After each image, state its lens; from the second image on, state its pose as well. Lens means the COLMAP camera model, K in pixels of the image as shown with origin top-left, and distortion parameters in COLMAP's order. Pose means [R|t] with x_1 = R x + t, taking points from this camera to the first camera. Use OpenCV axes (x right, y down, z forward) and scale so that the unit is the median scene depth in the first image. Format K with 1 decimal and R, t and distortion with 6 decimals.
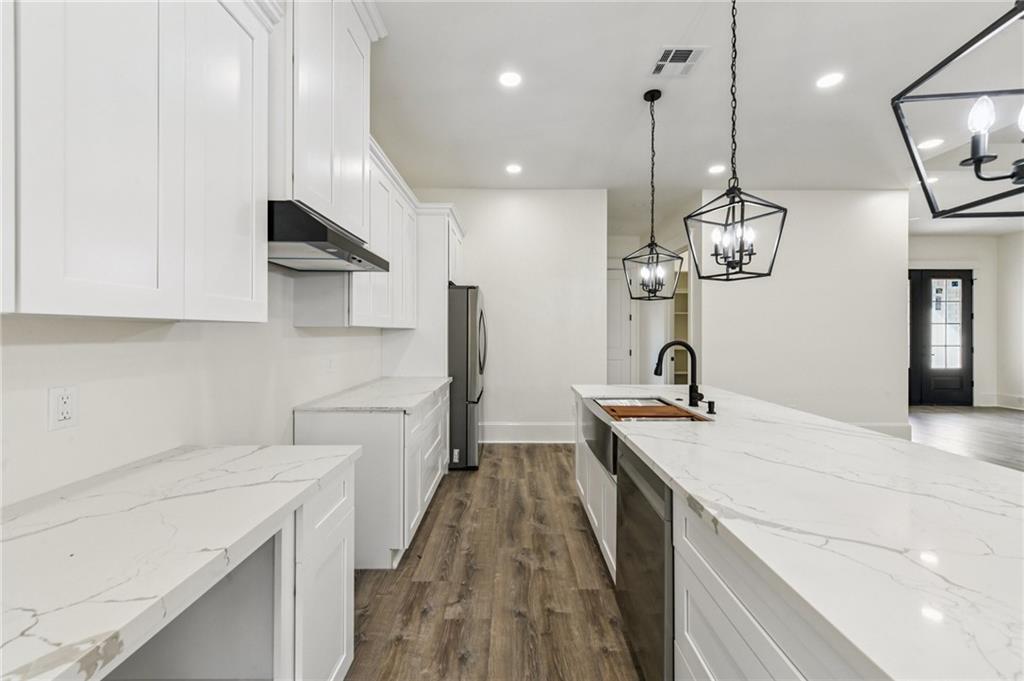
lens RADIAL K [[410.8, 0, 512.2], [0, 410.8, 334.5], [0, 0, 1]] dist [0.006568, -0.000197]
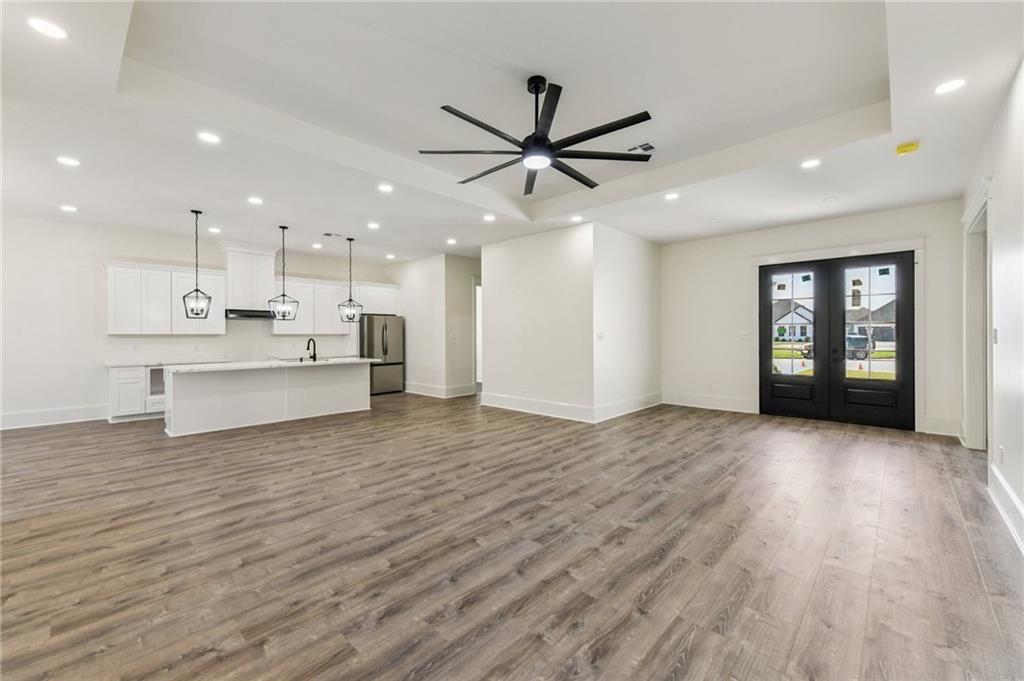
lens RADIAL K [[410.8, 0, 512.2], [0, 410.8, 334.5], [0, 0, 1]] dist [0.006568, -0.000197]
pose [[0.724613, -0.002836, -0.689150, 2.766018], [0.000025, 0.999992, -0.004089, -0.000492], [0.689156, 0.002946, 0.724607, -0.124981]]
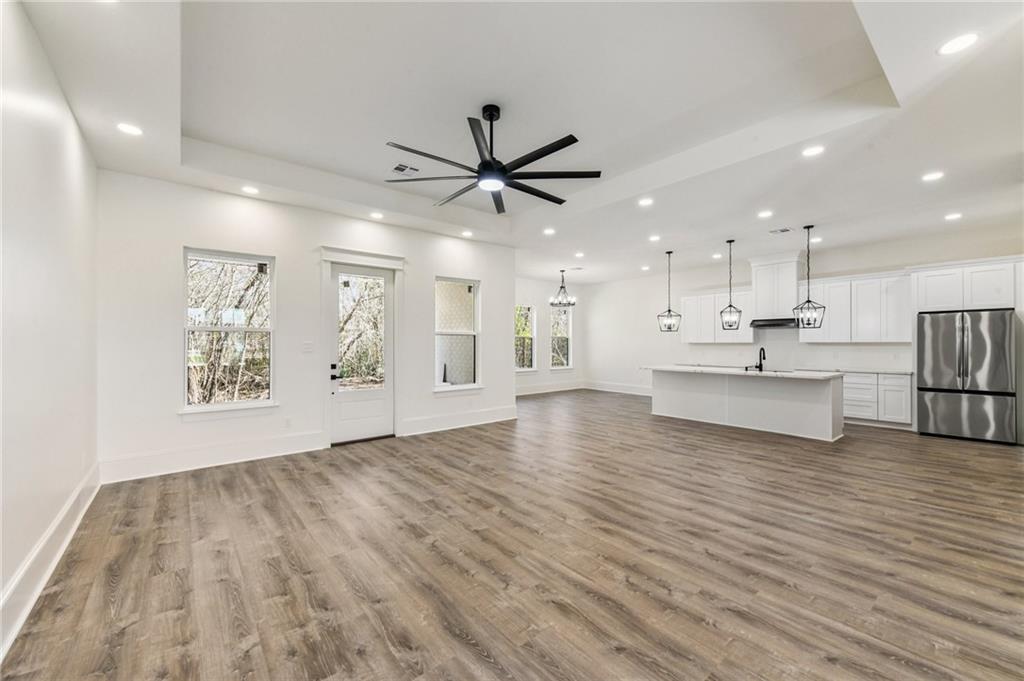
lens RADIAL K [[405.5, 0, 515.5], [0, 405.5, 341.9], [0, 0, 1]] dist [0.006580, -0.000265]
pose [[-0.773706, -0.001781, -0.633542, 2.739877], [-0.003364, 0.999993, 0.001297, -0.016768], [0.633536, 0.003135, -0.773707, 1.641105]]
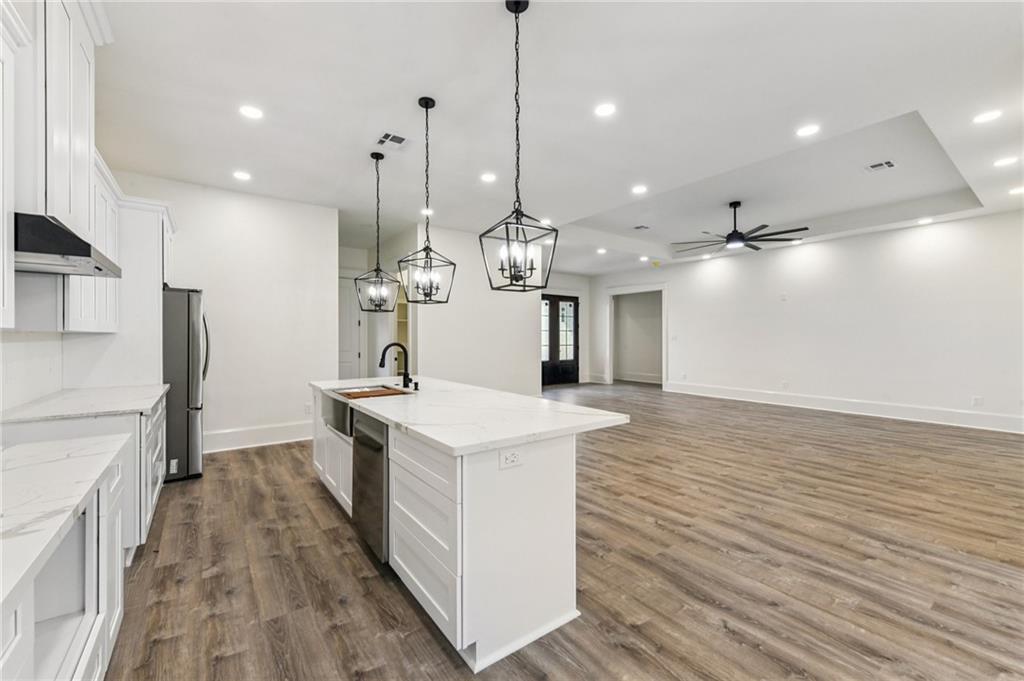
lens RADIAL K [[415.5, 0, 506.2], [0, 415.5, 333.7], [0, 0, 1]] dist [0.010710, -0.000683]
pose [[0.811538, 0.002546, 0.584294, -0.105239], [0.004773, 0.999928, -0.010986, 0.001623], [-0.584280, 0.011705, 0.811467, -0.323692]]
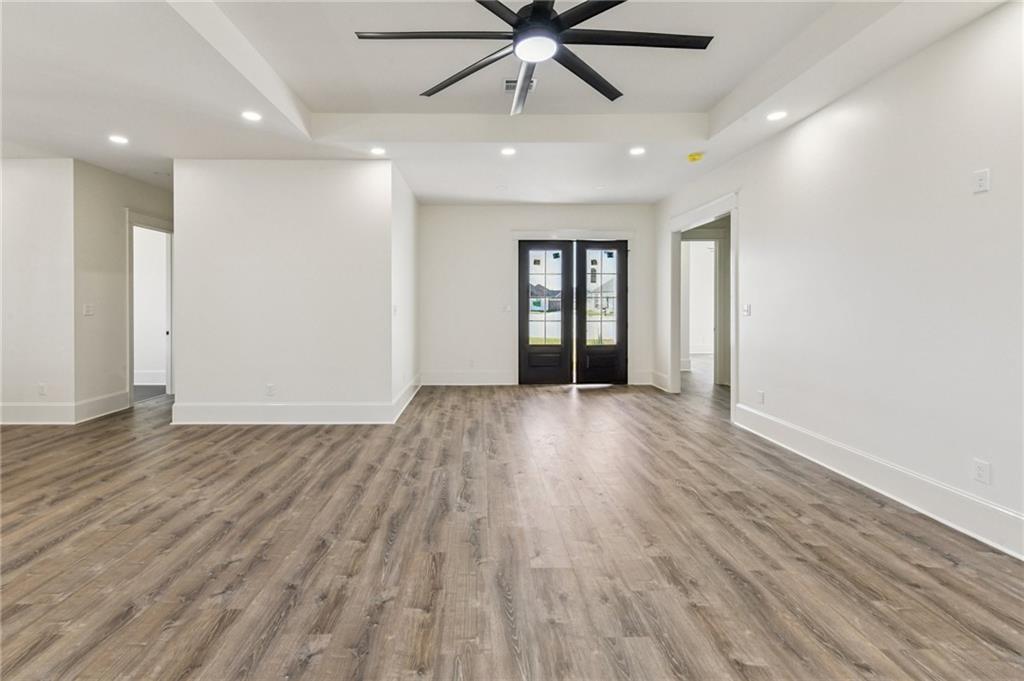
lens RADIAL K [[451.9, 0, 478.9], [0, 451.9, 297.6], [0, 0, 1]] dist [0.002922, -0.000385]
pose [[0.999961, -0.001655, -0.008640, 1.972805], [0.001473, 0.999778, -0.021005, -0.009536], [0.008672, 0.020991, 0.999742, -0.079563]]
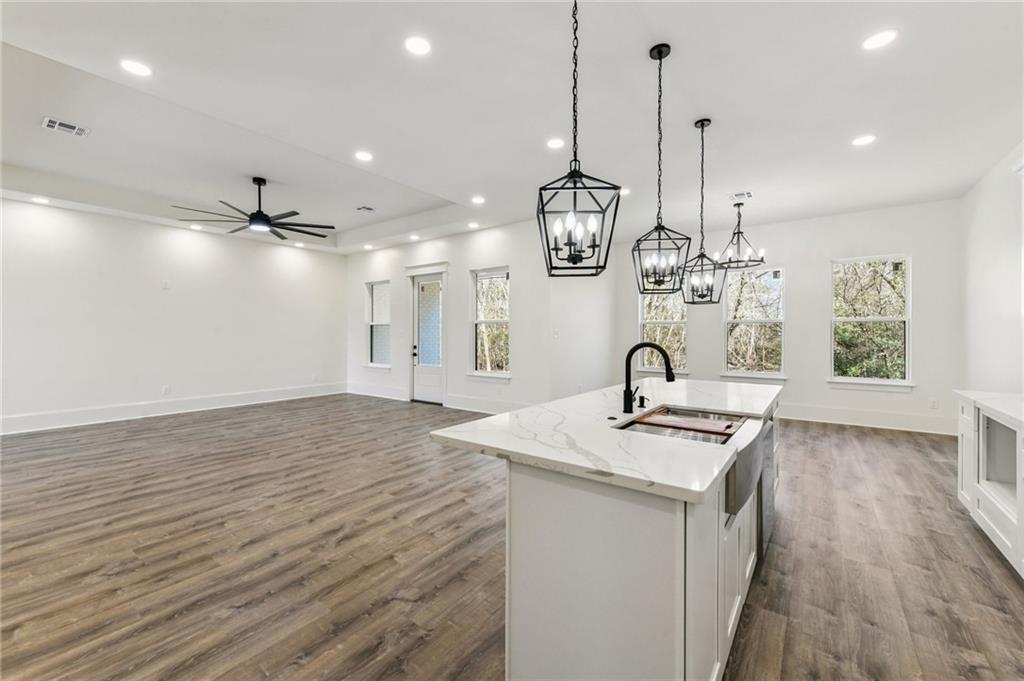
lens RADIAL K [[413.1, 0, 516.7], [0, 413.1, 335.3], [0, 0, 1]] dist [0.002264, 0.000028]
pose [[-0.804894, -0.004082, 0.593404, 0.075532], [0.002915, 0.999937, 0.010832, -0.007015], [-0.593411, 0.010449, -0.804832, 1.503125]]
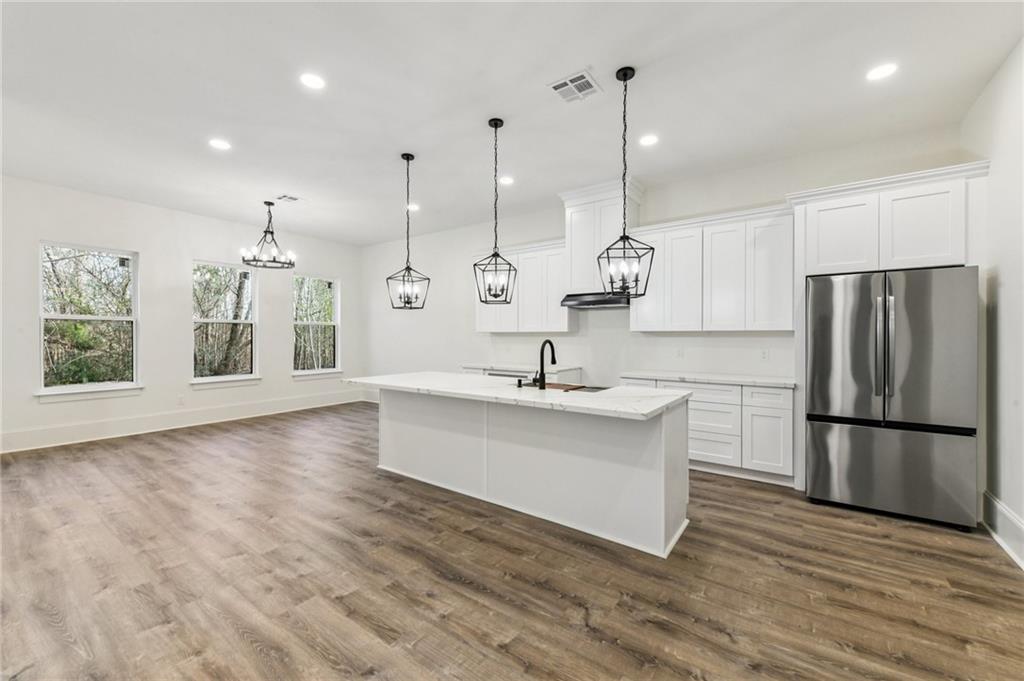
lens RADIAL K [[405.9, 0, 512.0], [0, 405.9, 340.5], [0, 0, 1]] dist [0.002675, -0.000078]
pose [[-0.587351, 0.007258, -0.809300, 1.230622], [-0.007167, 0.999874, 0.014169, 0.000764], [0.809300, 0.014122, -0.587225, 1.333893]]
